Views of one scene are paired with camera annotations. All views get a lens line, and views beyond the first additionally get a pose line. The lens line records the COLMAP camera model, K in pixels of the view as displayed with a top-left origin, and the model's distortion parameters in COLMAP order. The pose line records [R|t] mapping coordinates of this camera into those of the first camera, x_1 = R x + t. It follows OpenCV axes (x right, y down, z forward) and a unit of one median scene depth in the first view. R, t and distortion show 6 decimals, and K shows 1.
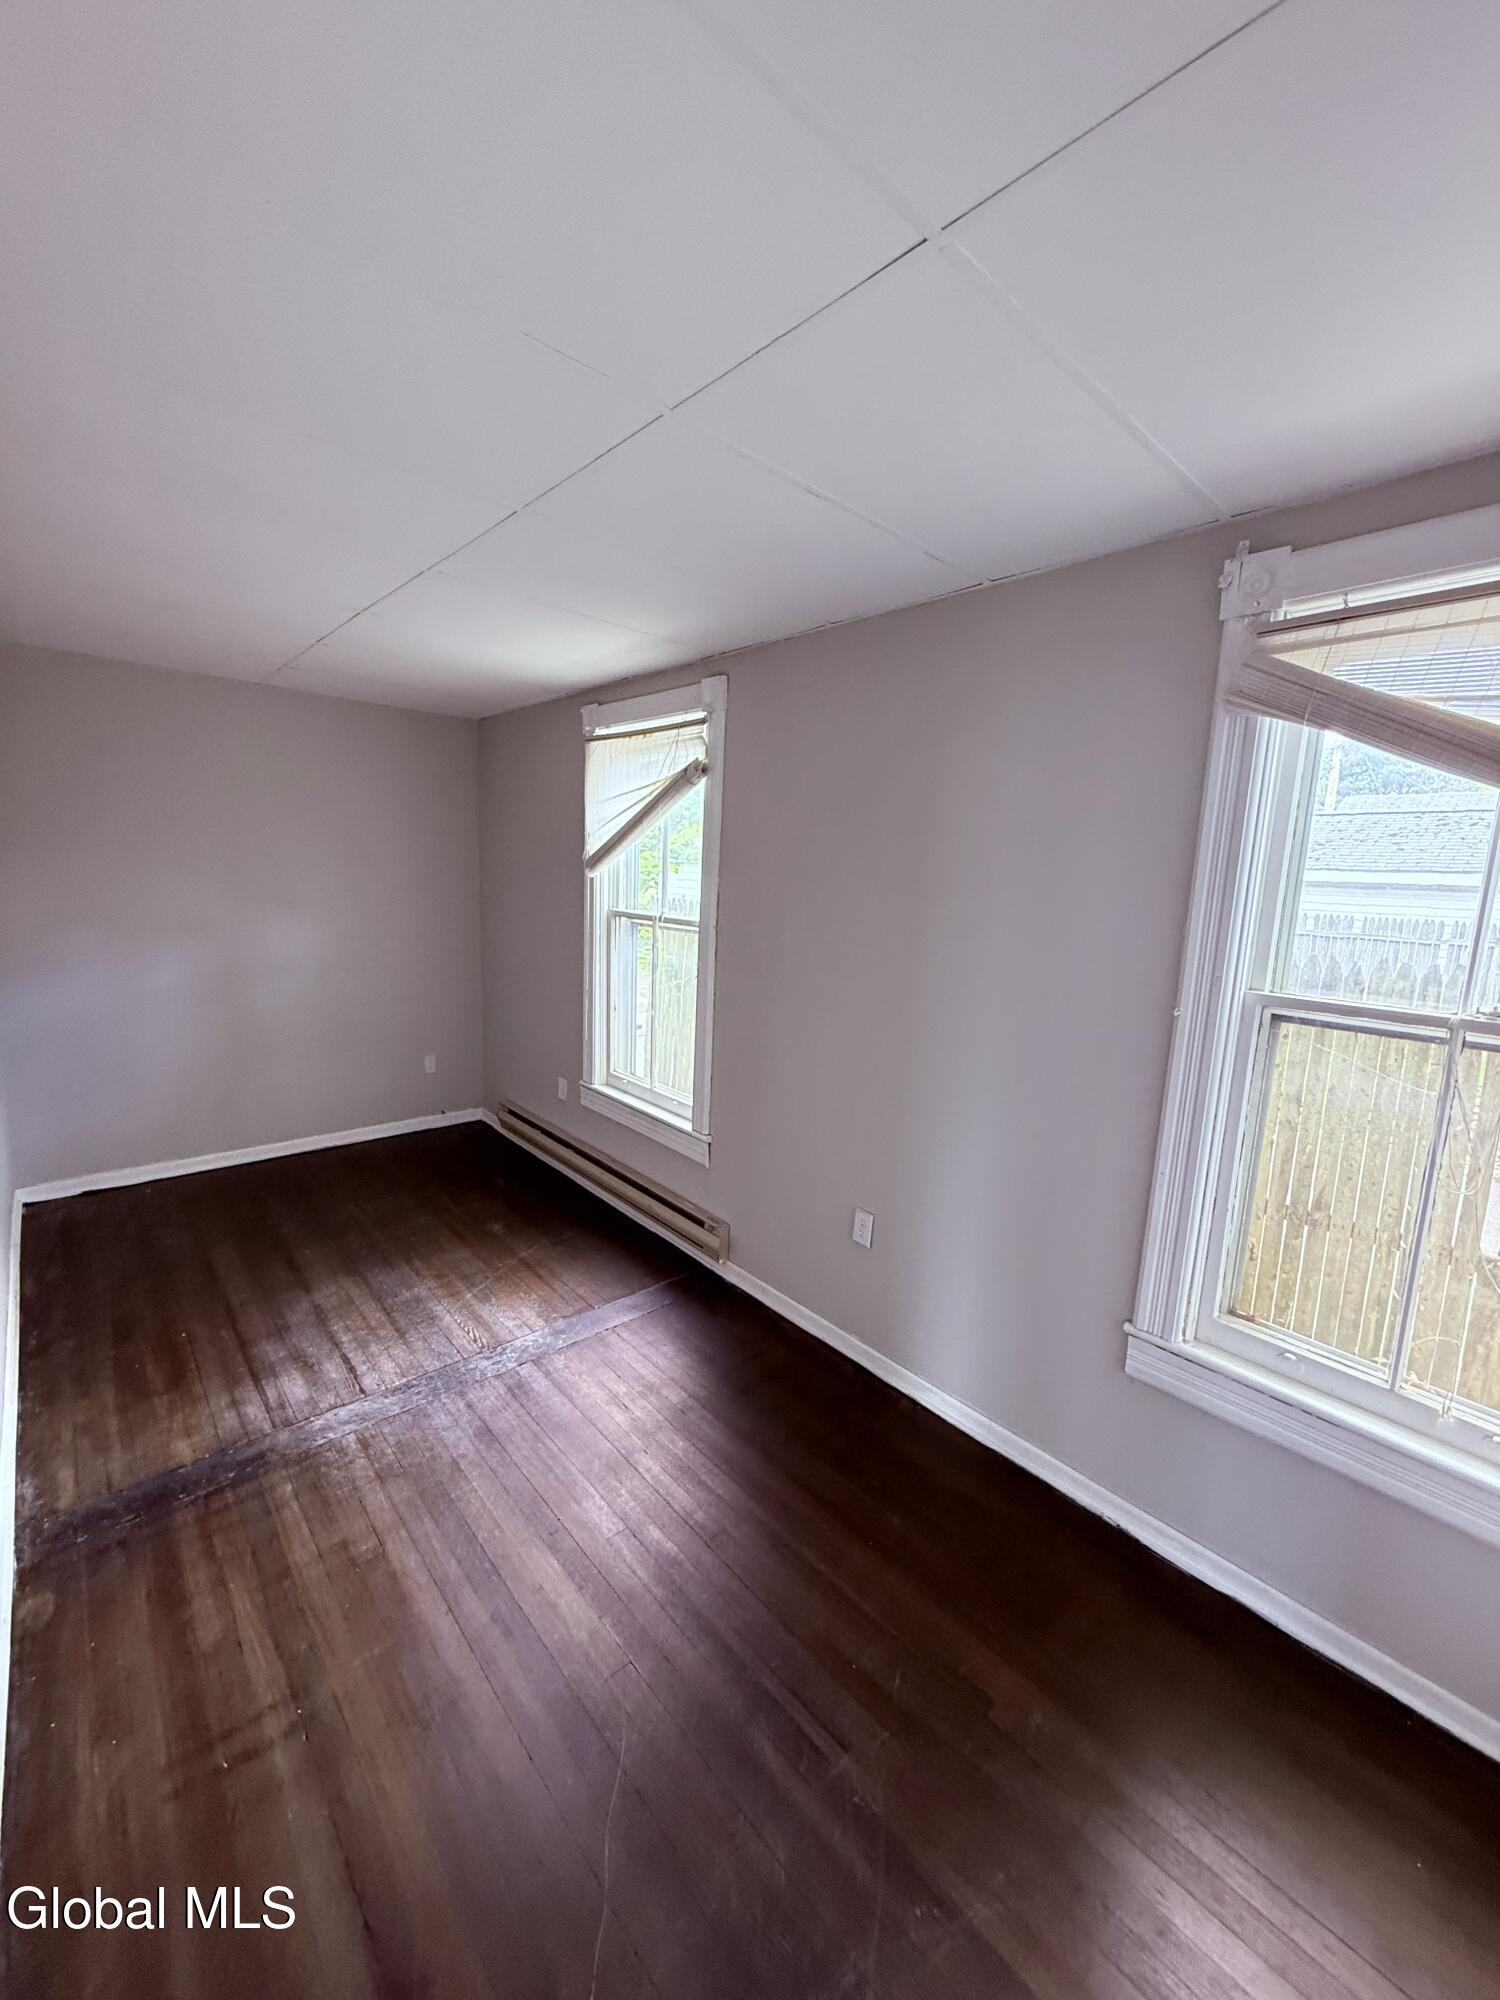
lens RADIAL K [[795.3, 0, 746.4], [0, 795.3, 995.8], [0, 0, 1]] dist [0.002949, -0.000354]
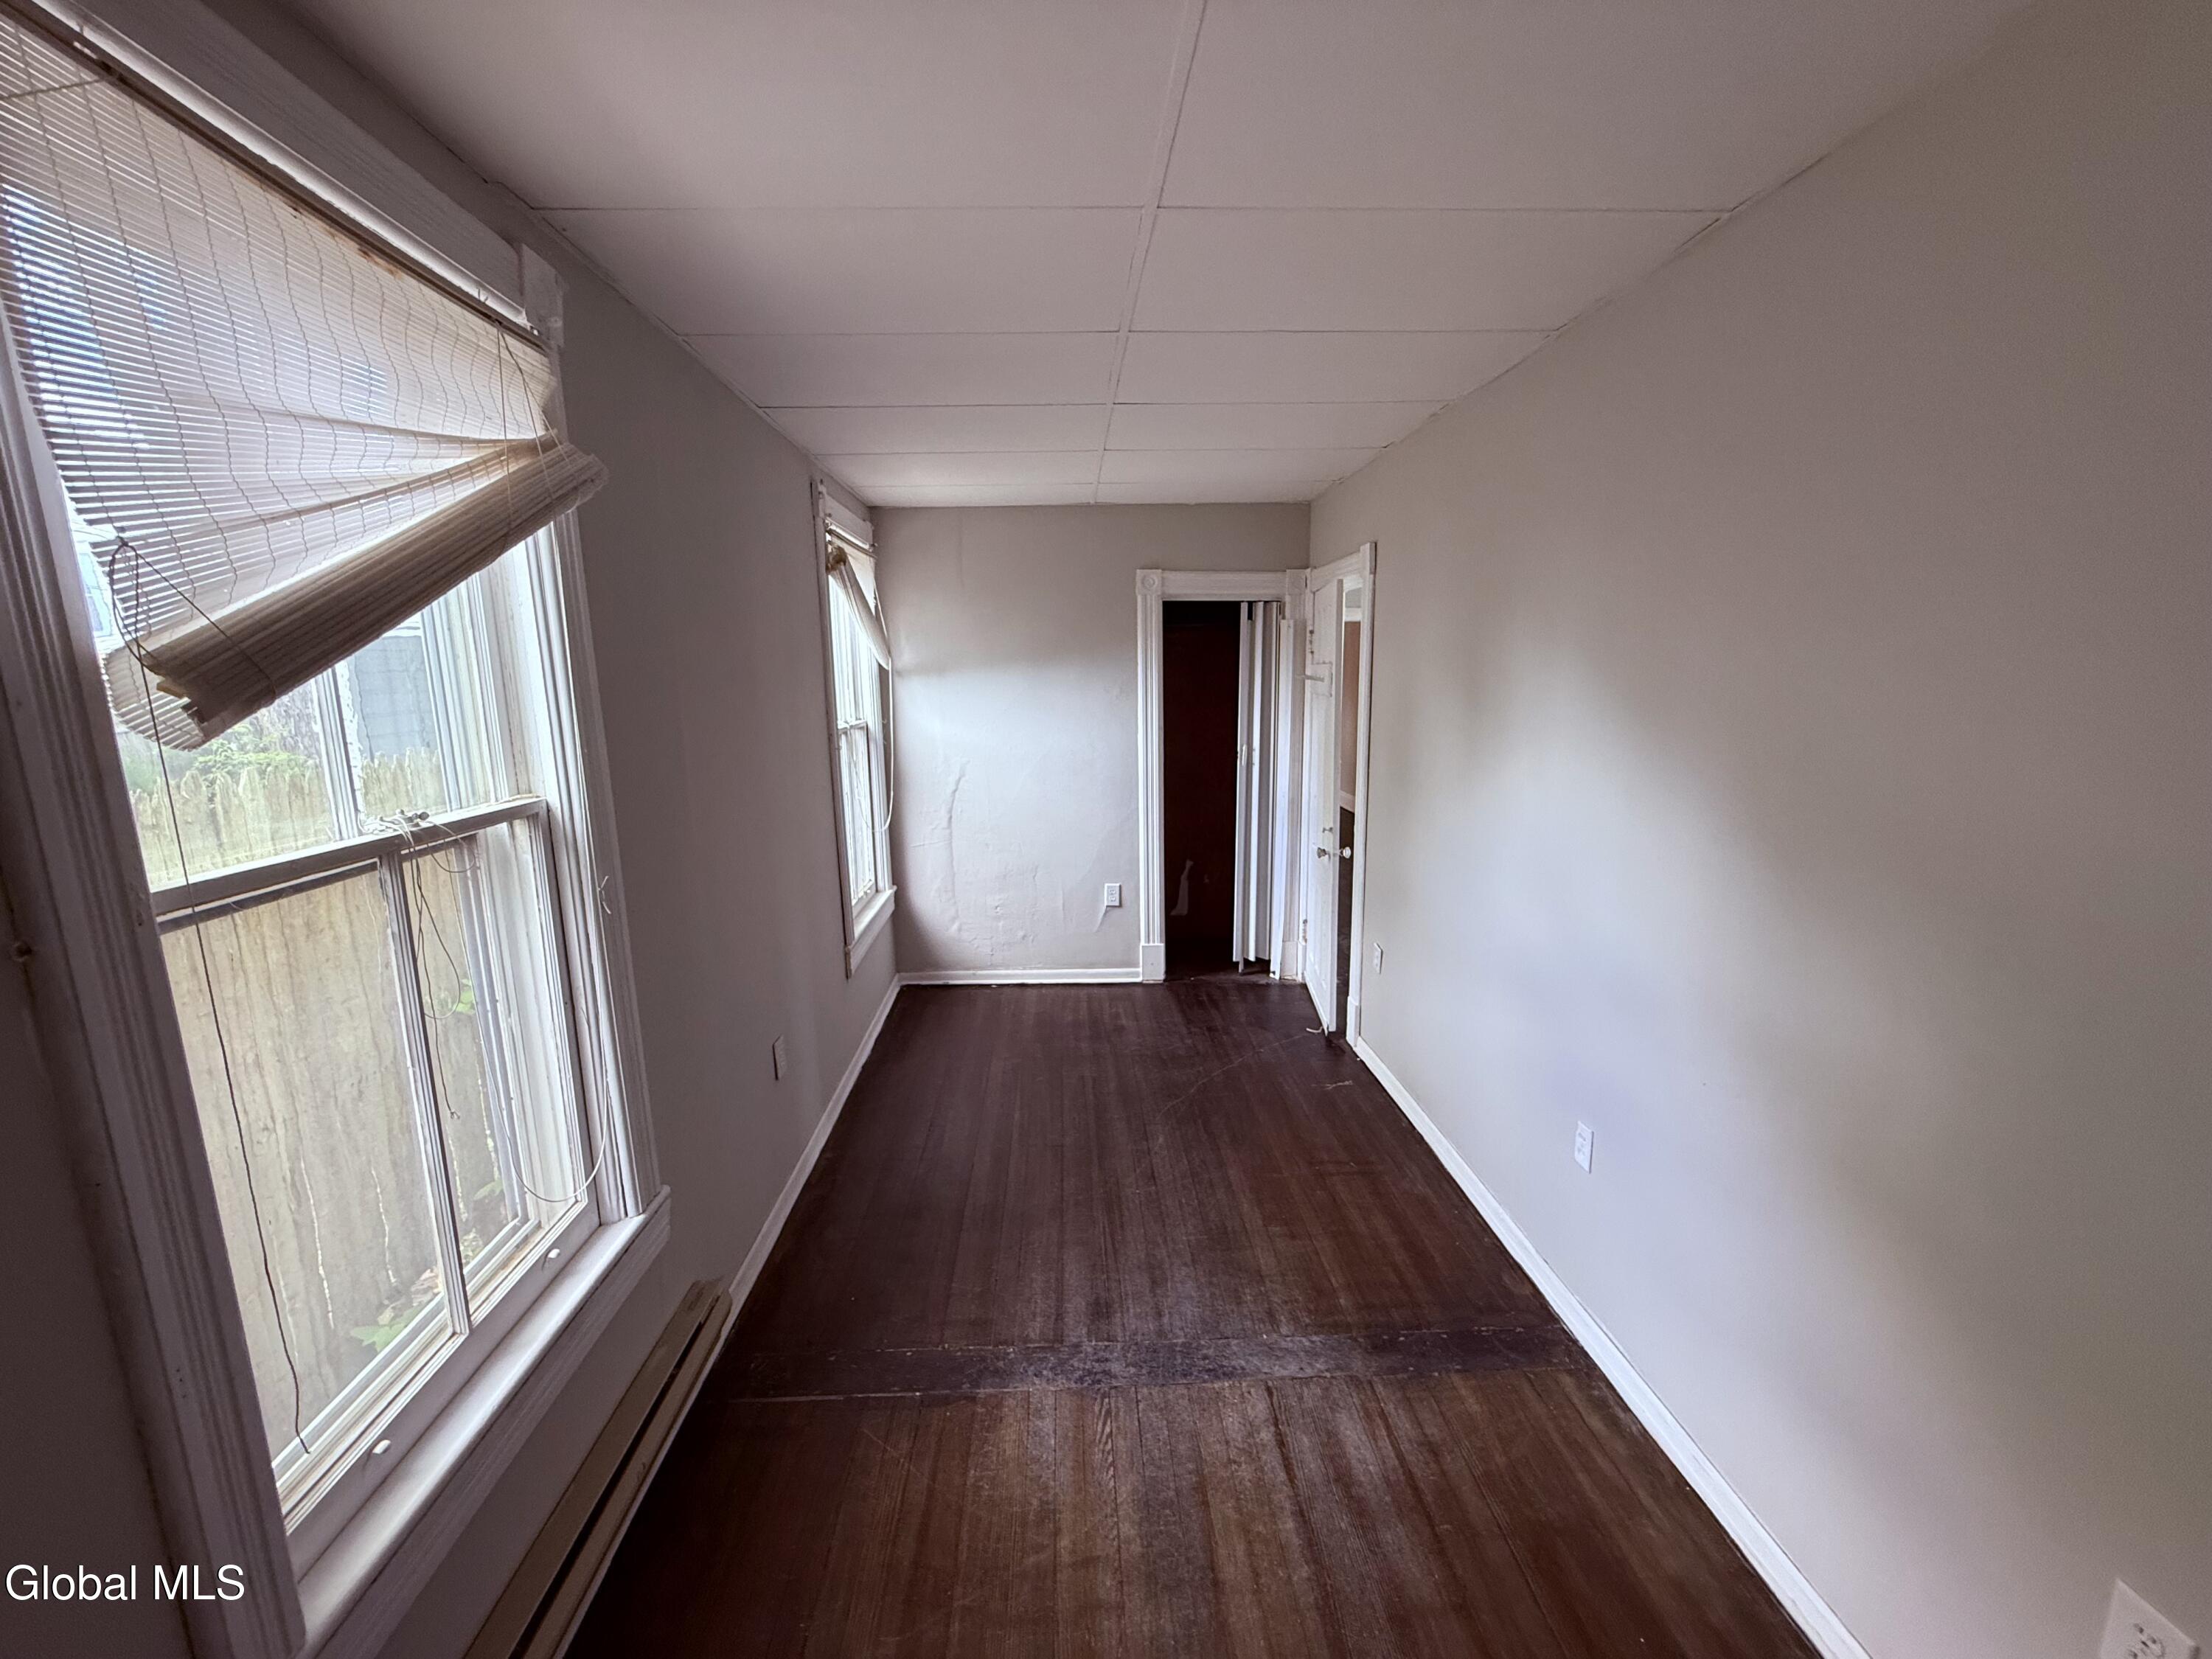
lens RADIAL K [[879.6, 0, 1111.5], [0, 879.6, 832.2], [0, 0, 1]] dist [0.002949, -0.000354]
pose [[-0.785098, -0.142024, 0.602868, -0.738749], [0.078634, 0.942623, 0.324467, -0.258159], [-0.614359, 0.302145, -0.728884, 1.436218]]
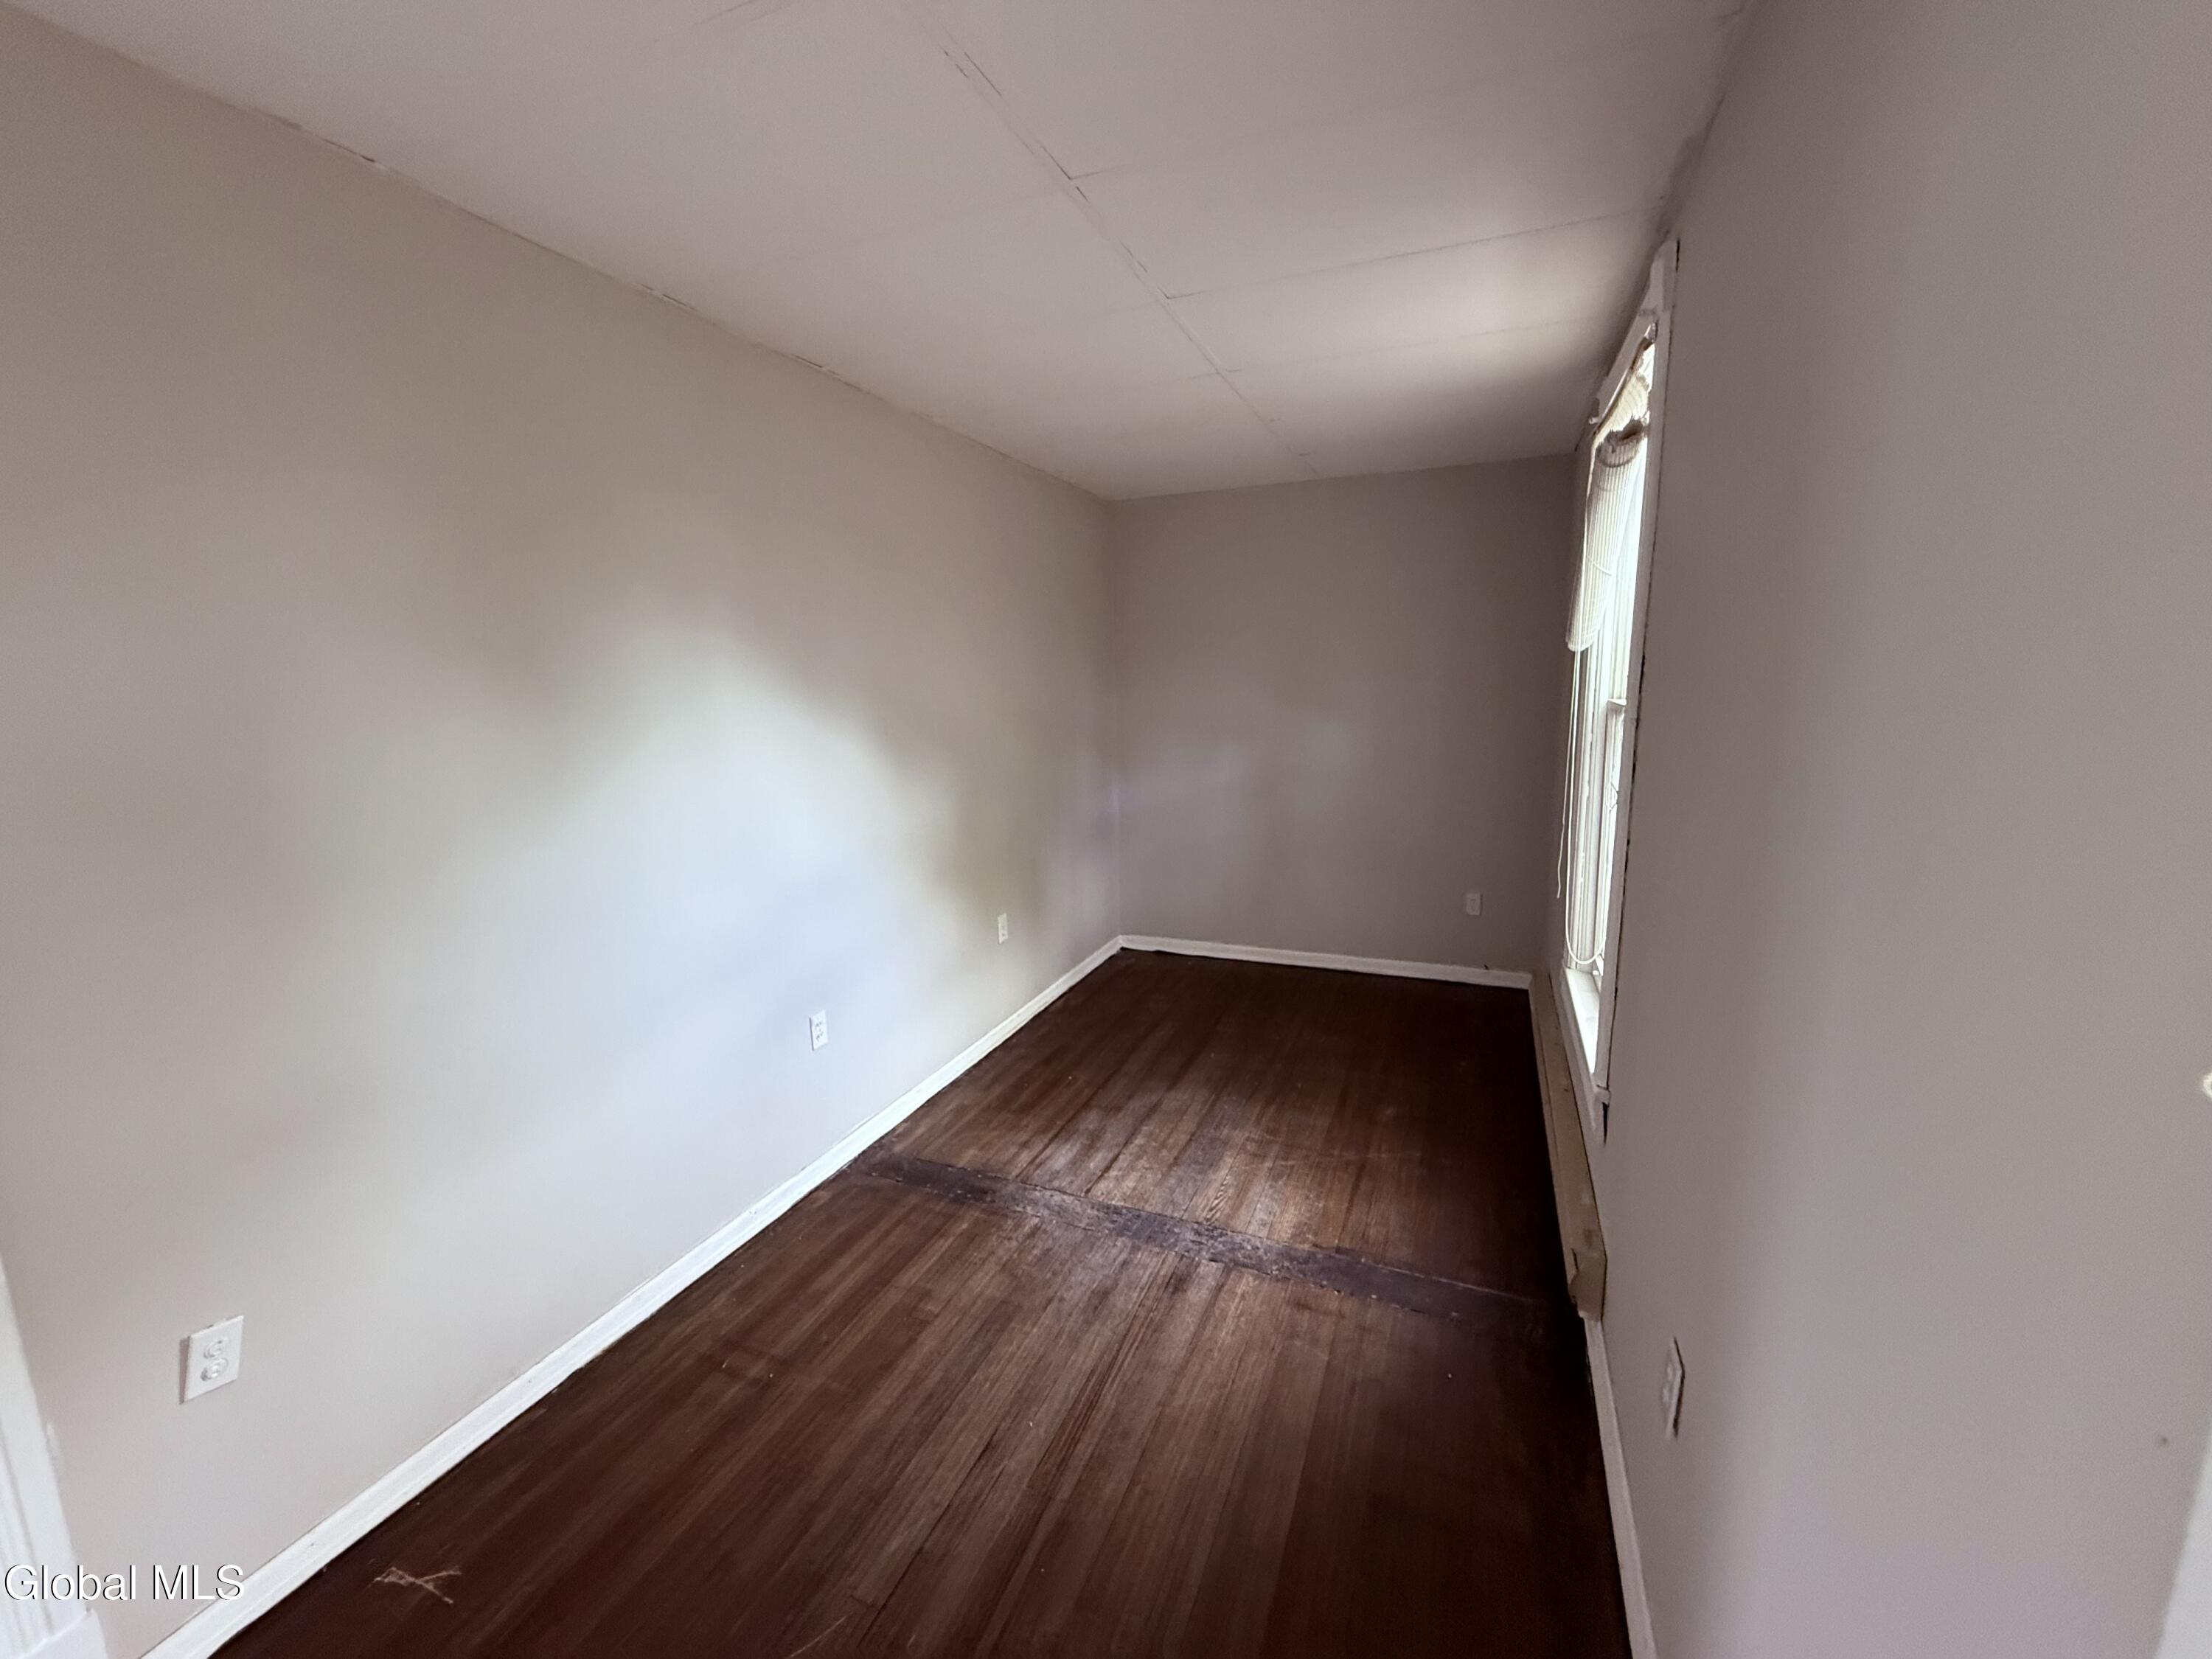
lens RADIAL K [[879.6, 0, 1103.6], [0, 879.6, 826.4], [0, 0, 1]] dist [0.002949, -0.000354]
pose [[0.427453, 0.099522, -0.898543, 0.422812], [-0.102323, 0.992861, 0.061292, -0.014653], [0.898228, 0.065742, 0.434585, 0.485719]]
